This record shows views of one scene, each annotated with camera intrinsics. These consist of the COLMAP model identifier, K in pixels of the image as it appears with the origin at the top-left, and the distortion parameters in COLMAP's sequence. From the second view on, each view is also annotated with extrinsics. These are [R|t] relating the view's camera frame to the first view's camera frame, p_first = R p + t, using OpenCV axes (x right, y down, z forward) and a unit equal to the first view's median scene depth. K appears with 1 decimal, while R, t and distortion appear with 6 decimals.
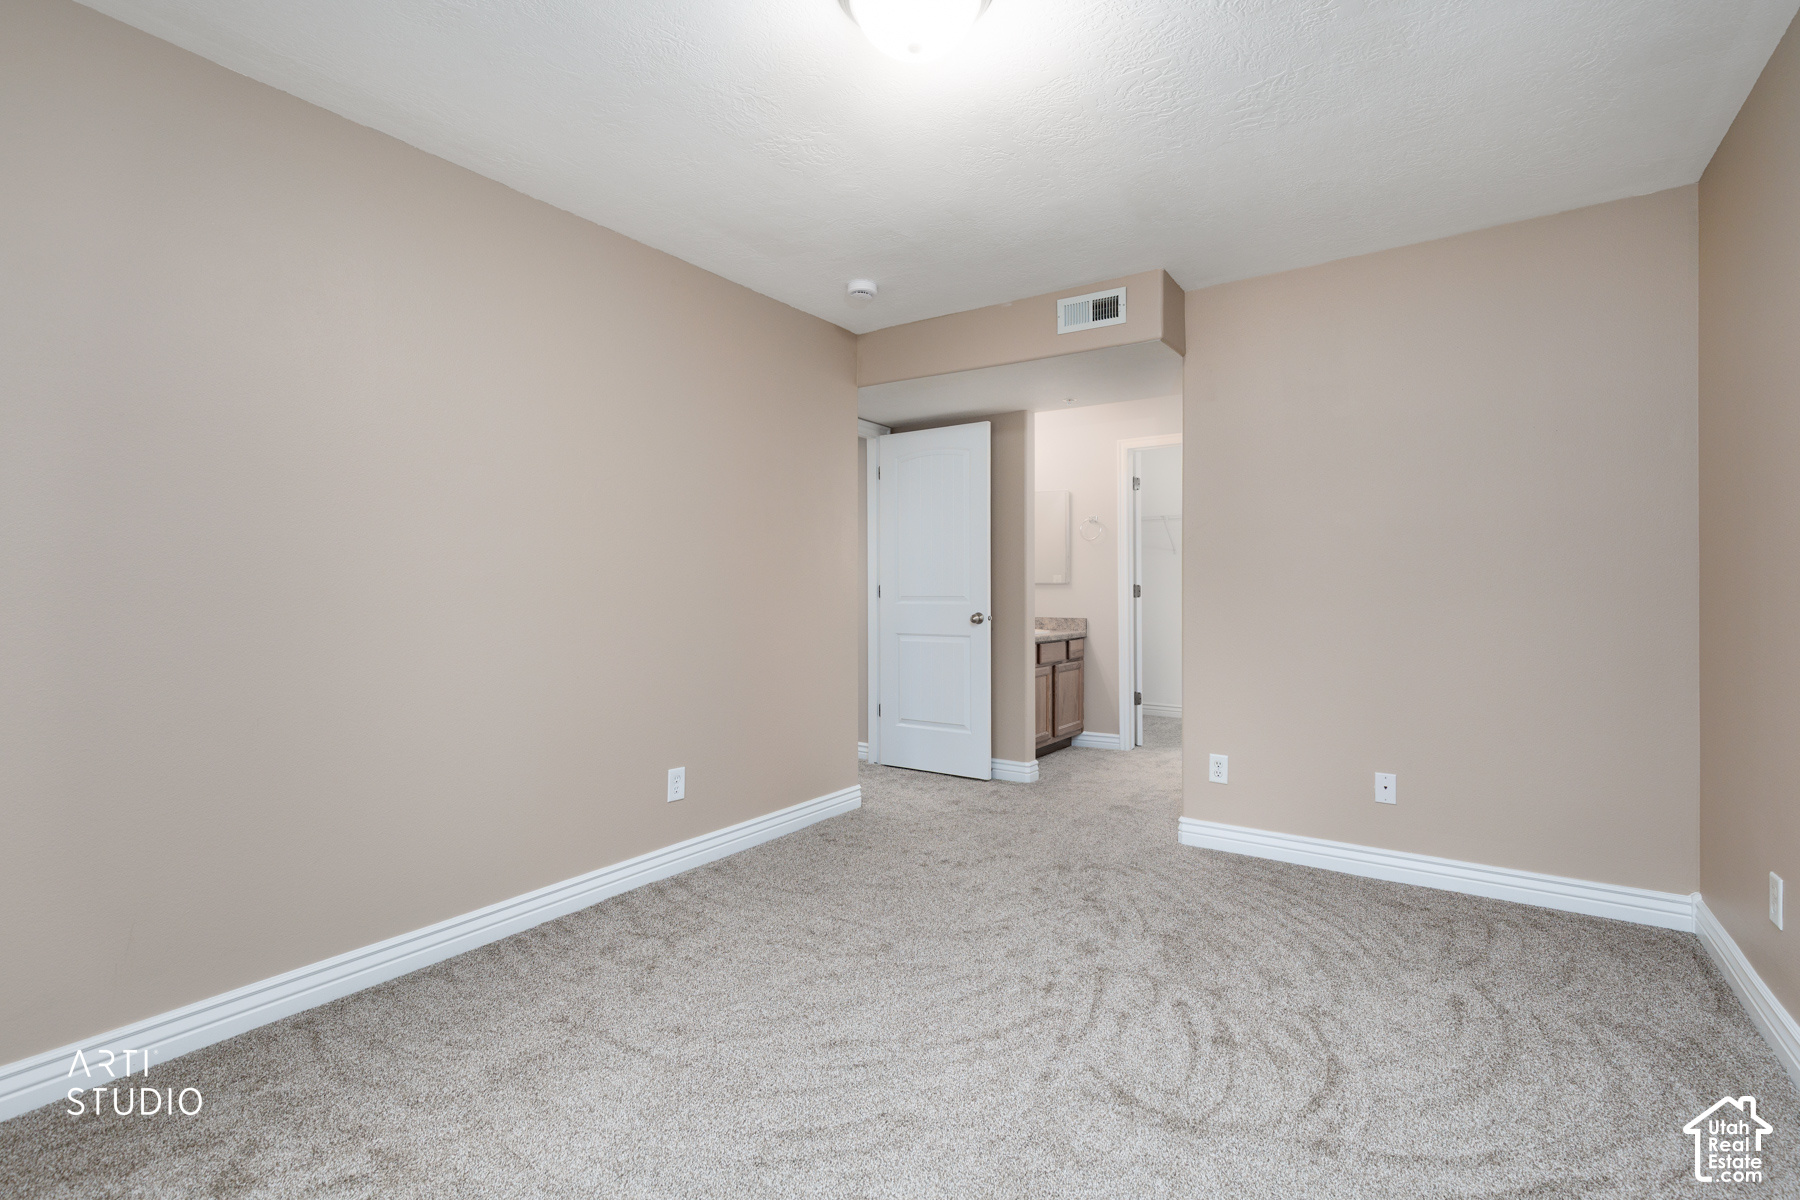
lens RADIAL K [[813.1, 0, 894.6], [0, 813.1, 585.4], [0, 0, 1]] dist [0.007616, -0.002235]
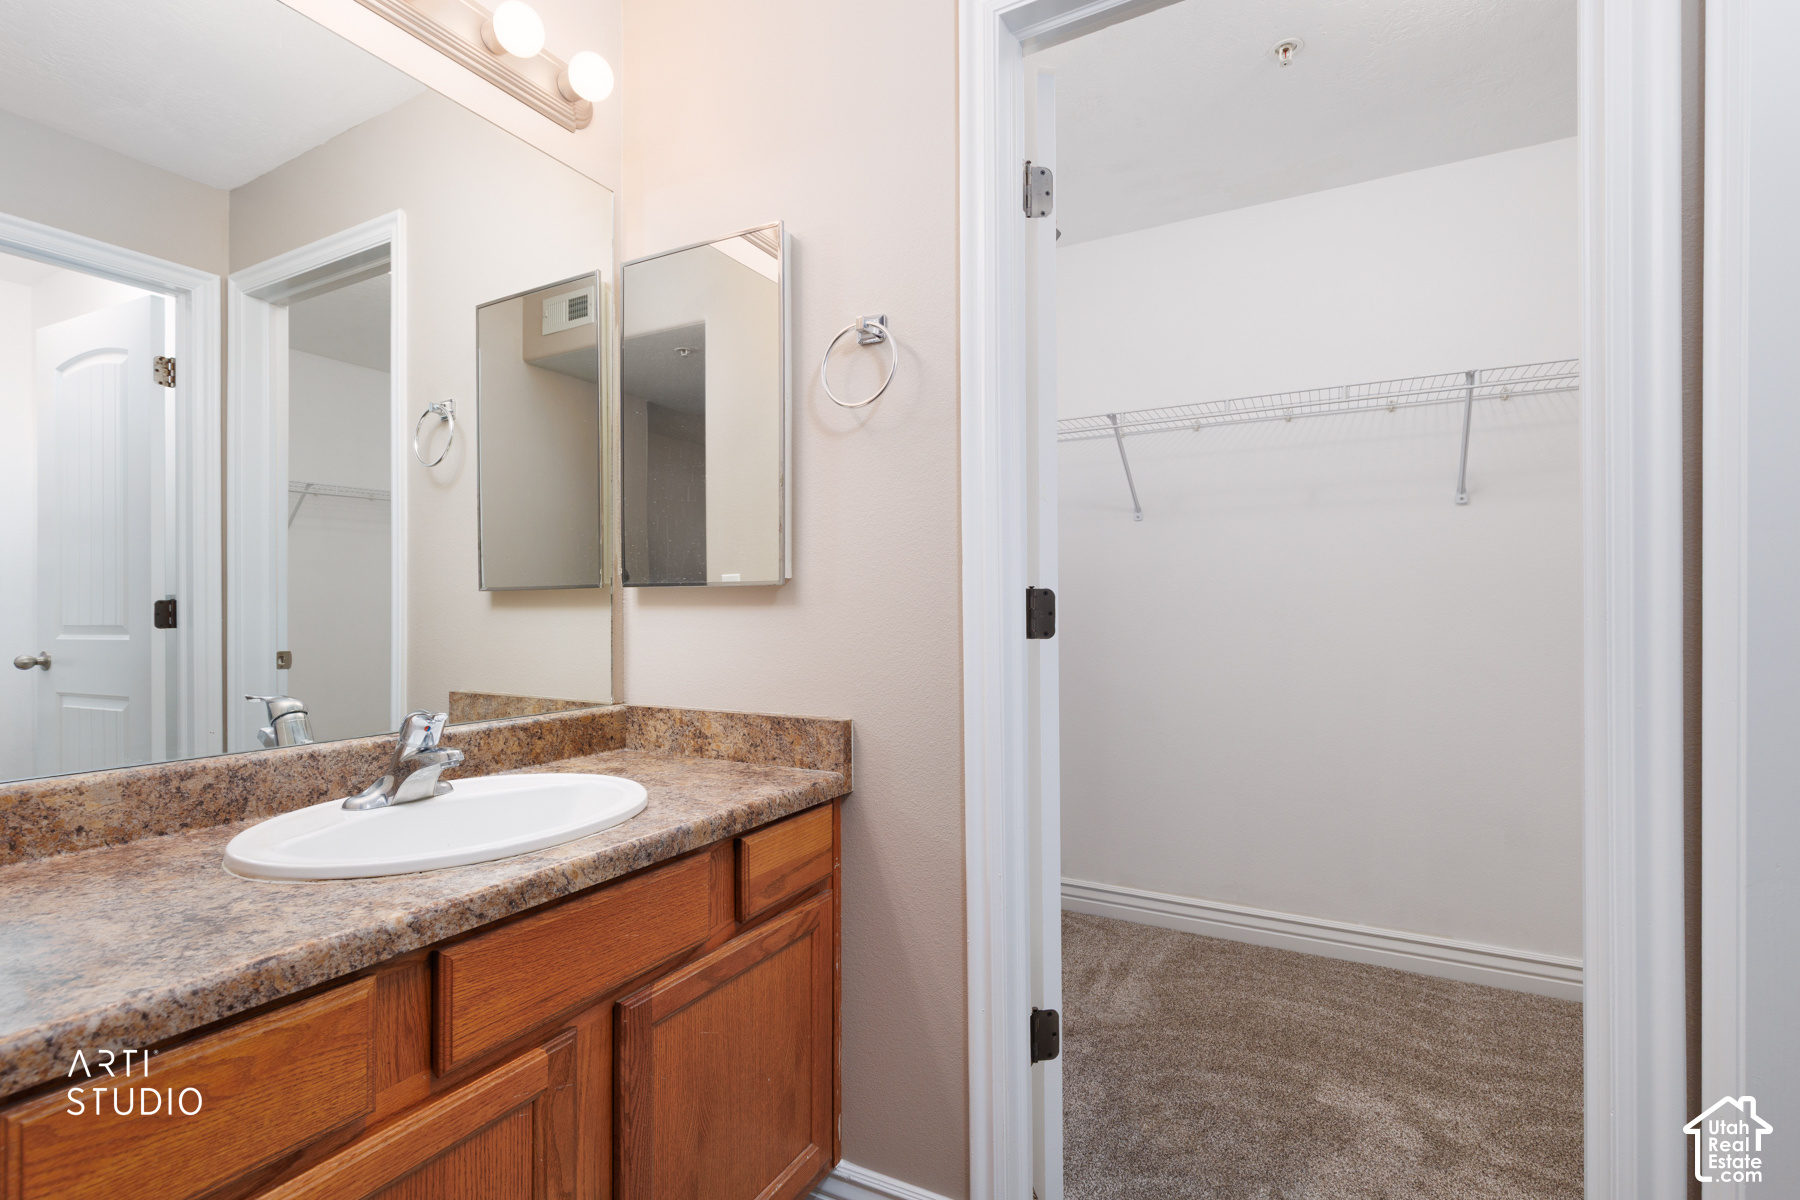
lens RADIAL K [[813.1, 0, 909.4], [0, 813.1, 606.3], [0, 0, 1]] dist [0.007616, -0.002235]
pose [[0.993330, 0.005685, 0.115166, 0.225535], [-0.004851, 0.999960, -0.007518, 0.006575], [-0.115204, 0.006909, 0.993318, 0.748747]]
